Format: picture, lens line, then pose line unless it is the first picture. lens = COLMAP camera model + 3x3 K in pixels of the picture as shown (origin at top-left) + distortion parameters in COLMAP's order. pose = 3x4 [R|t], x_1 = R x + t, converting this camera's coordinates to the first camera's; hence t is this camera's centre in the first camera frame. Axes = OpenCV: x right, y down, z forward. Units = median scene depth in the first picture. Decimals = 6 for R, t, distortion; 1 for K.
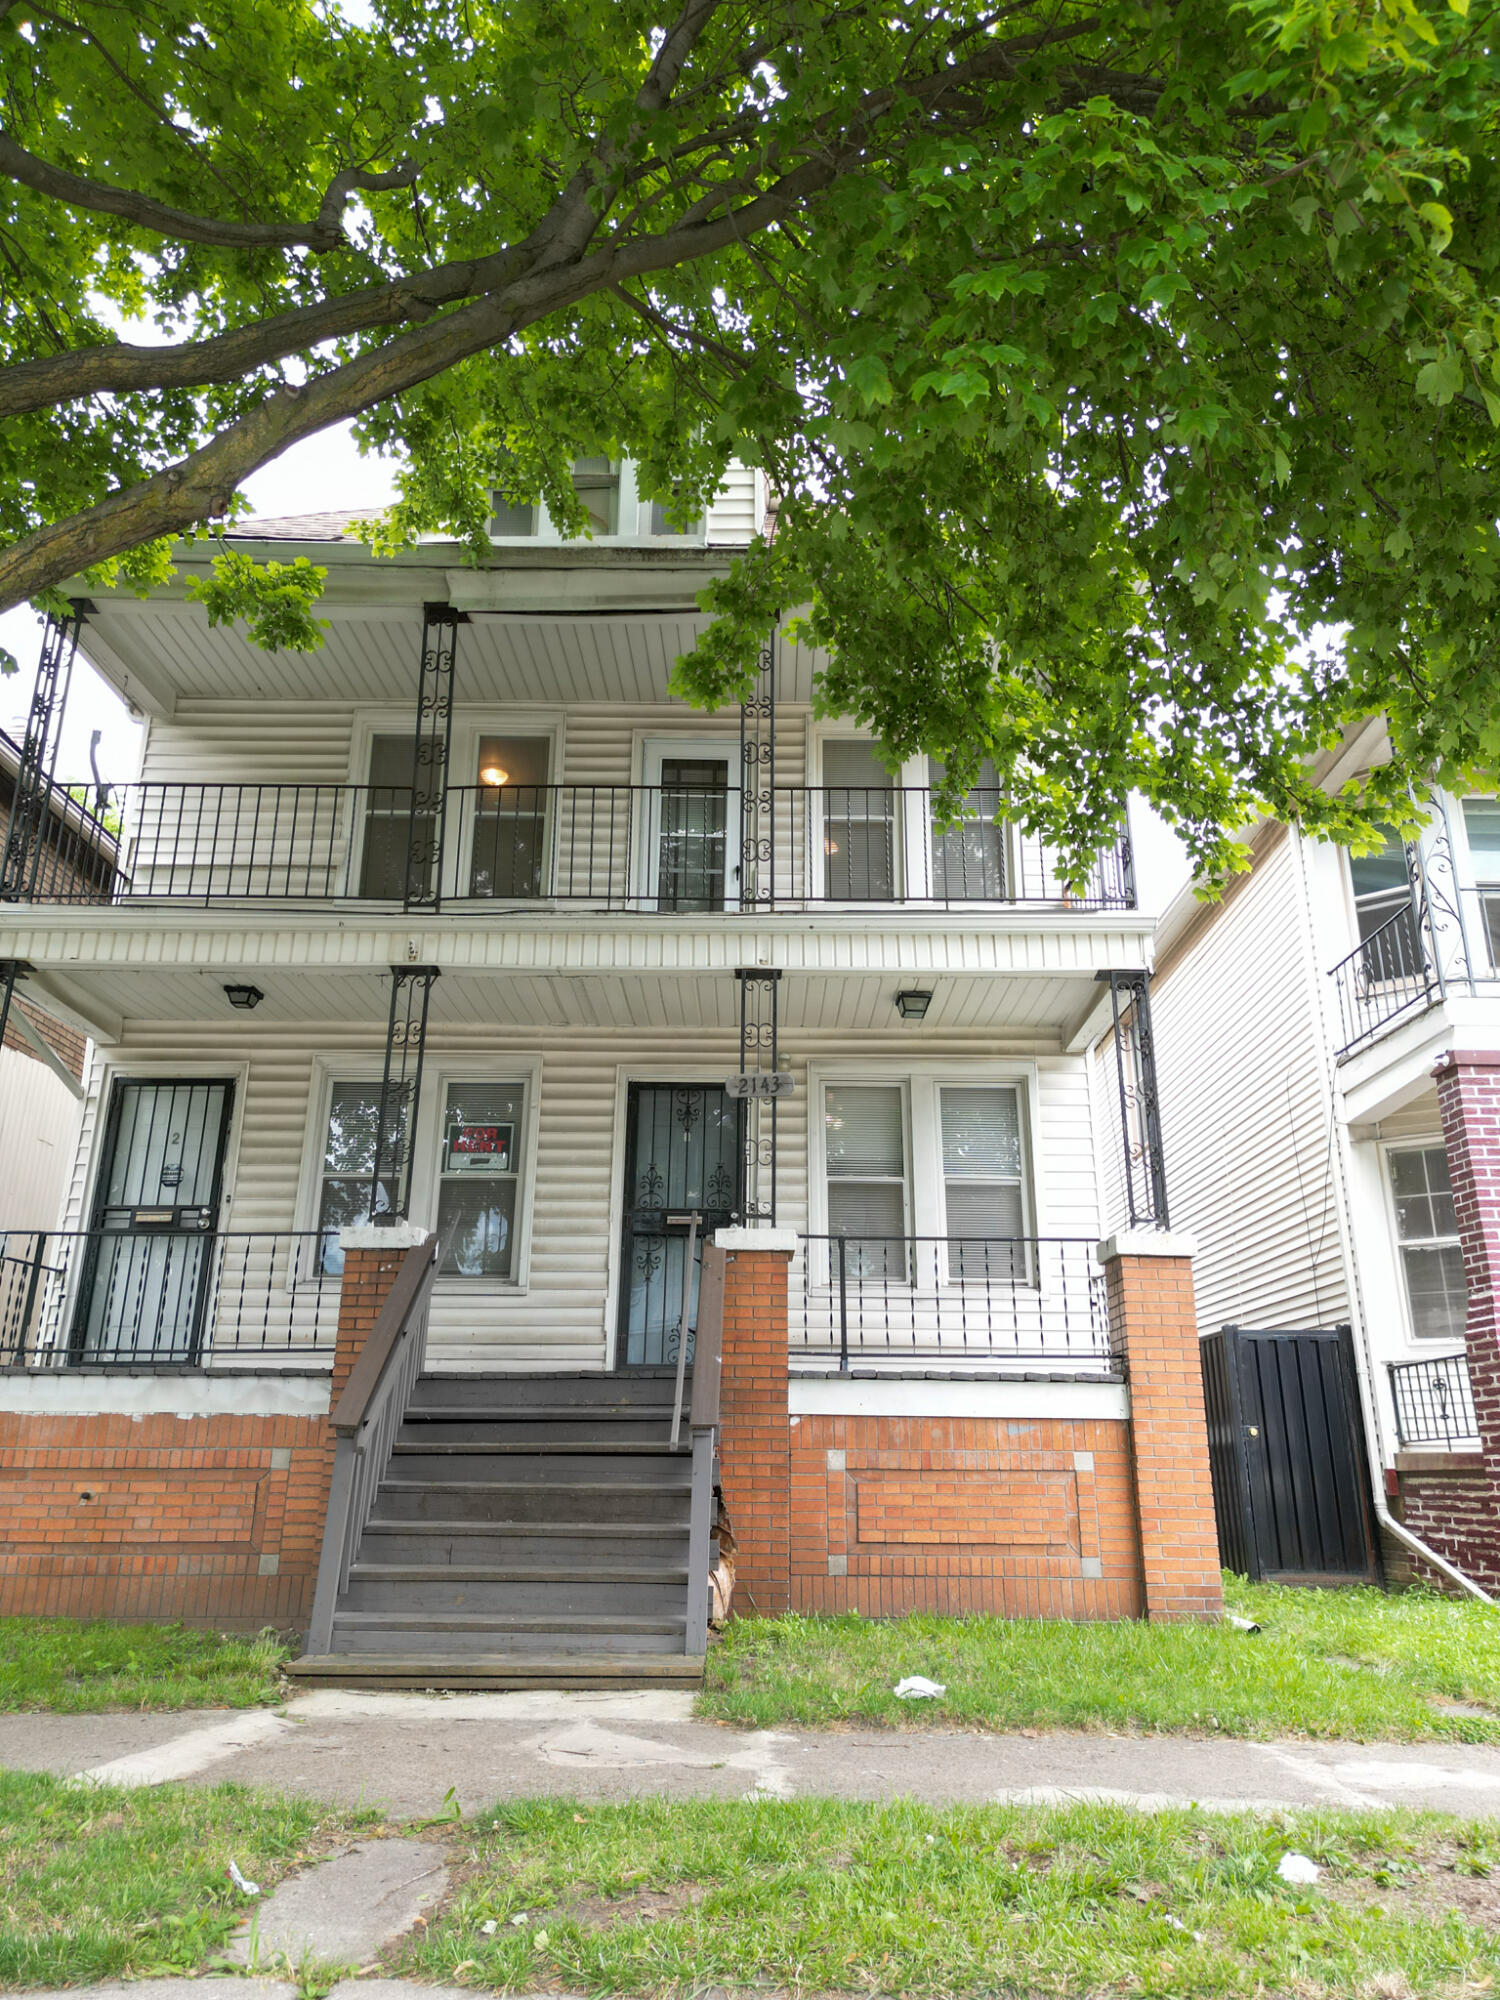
lens RADIAL K [[1391.7, 0, 750.0], [0, 1391.7, 1000.0], [0, 0, 1]] dist [0.126674, -0.227322]
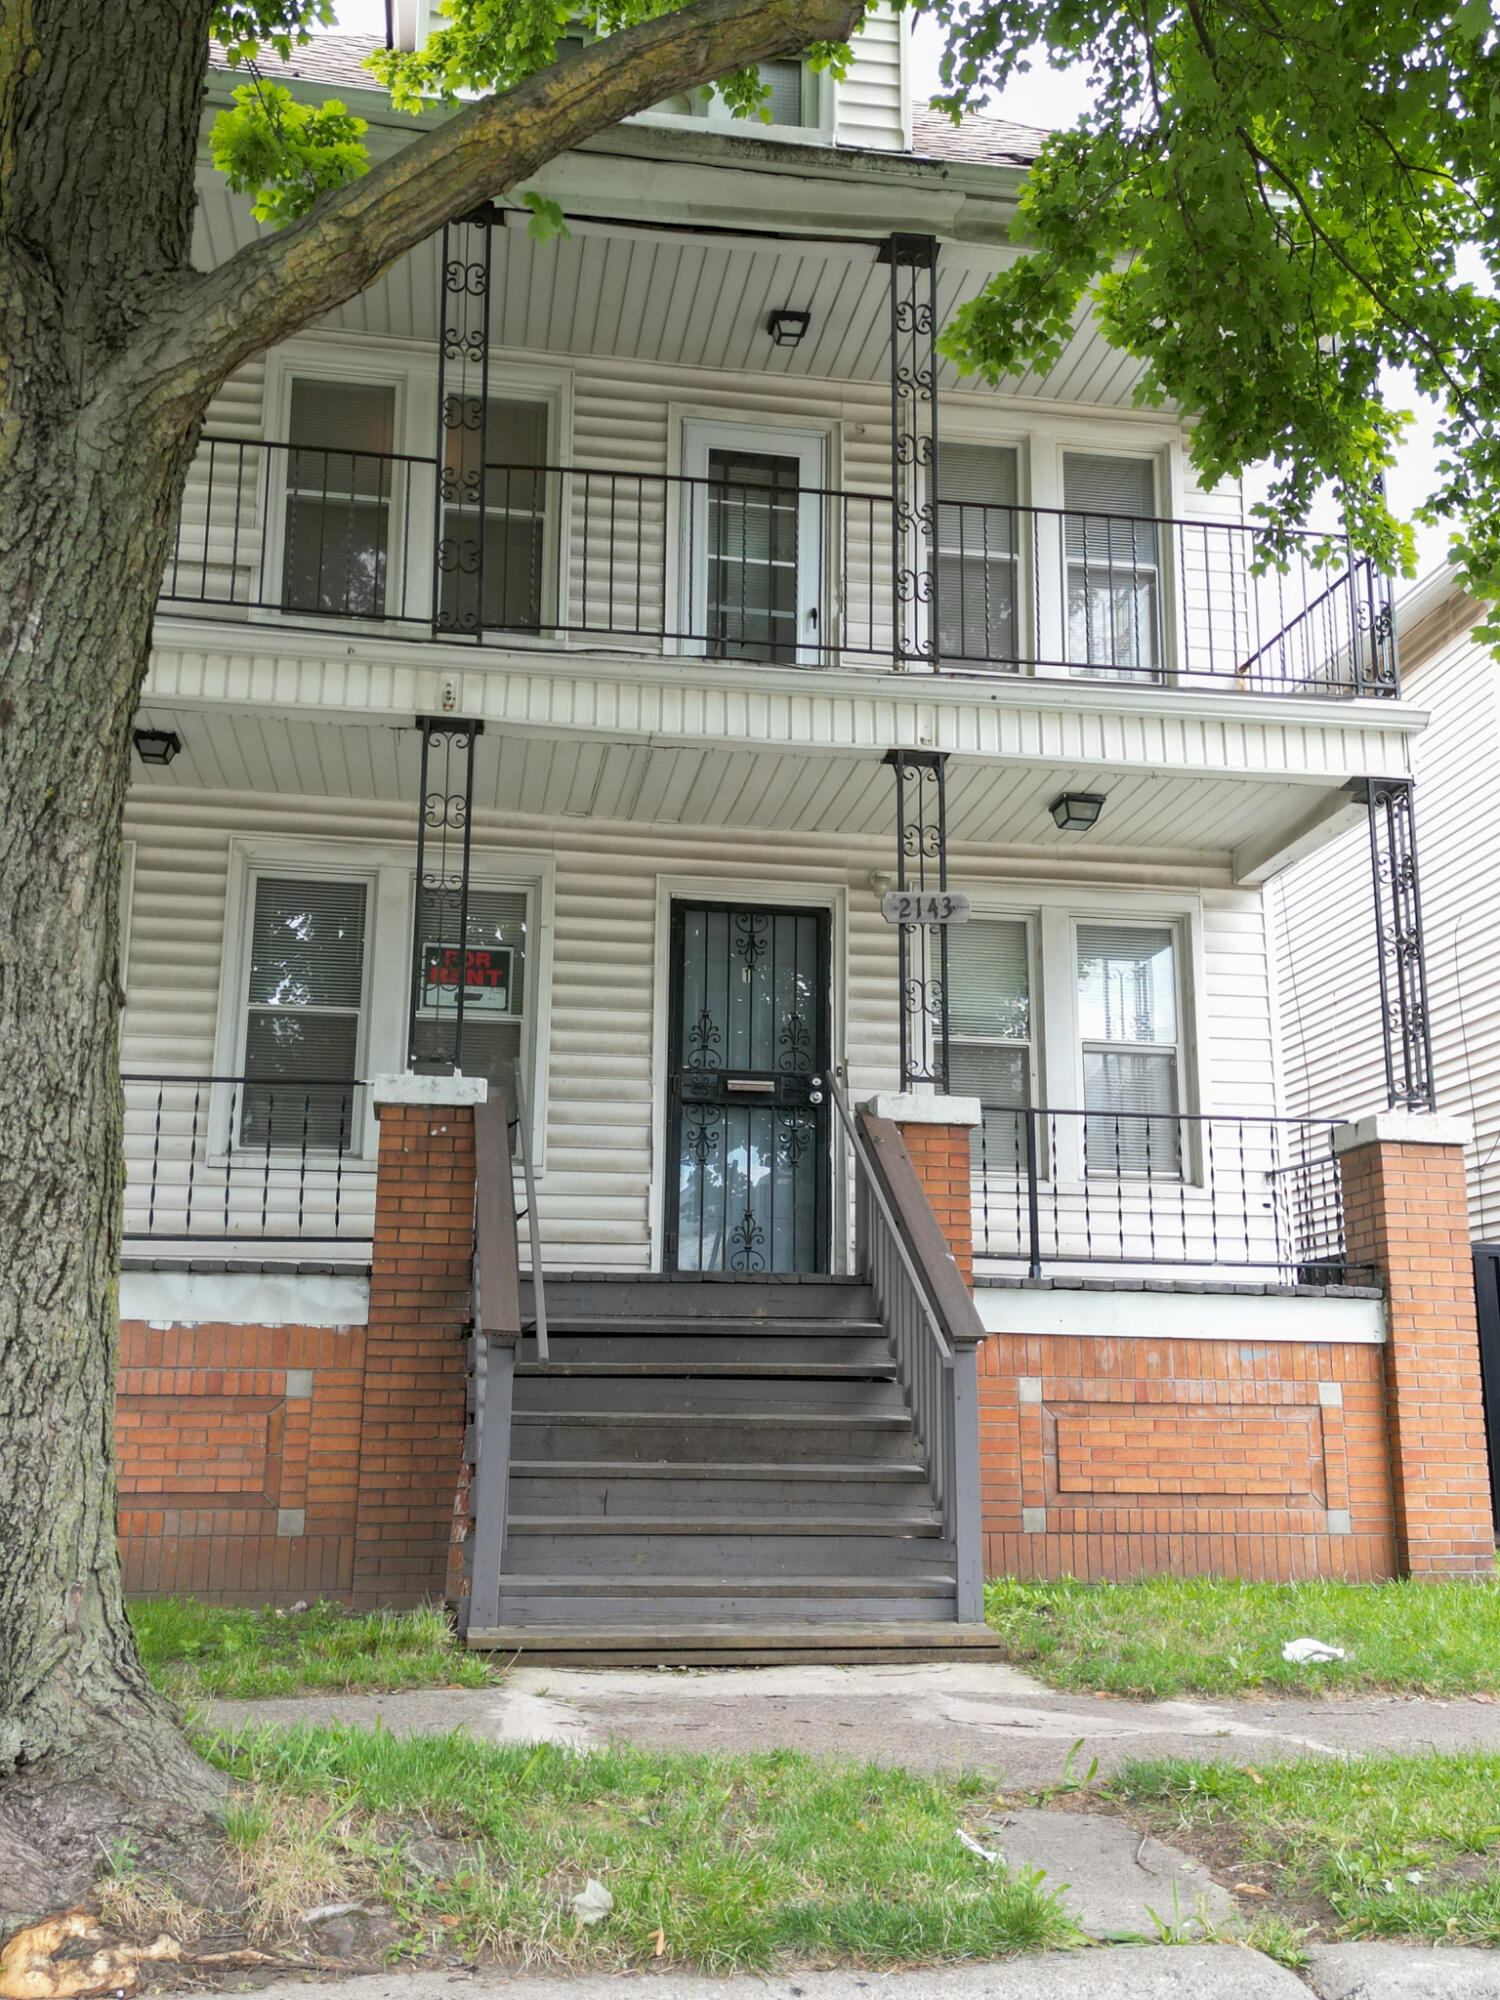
lens RADIAL K [[1901.9, 0, 750.0], [0, 1901.9, 1000.0], [0, 0, 1]] dist [0.136629, -0.222398]
pose [[0.985576, 0.037655, 0.164991, -0.241677], [-0.053269, 0.994402, 0.091258, 0.021260], [-0.160631, -0.098731, 0.982064, 0.005435]]
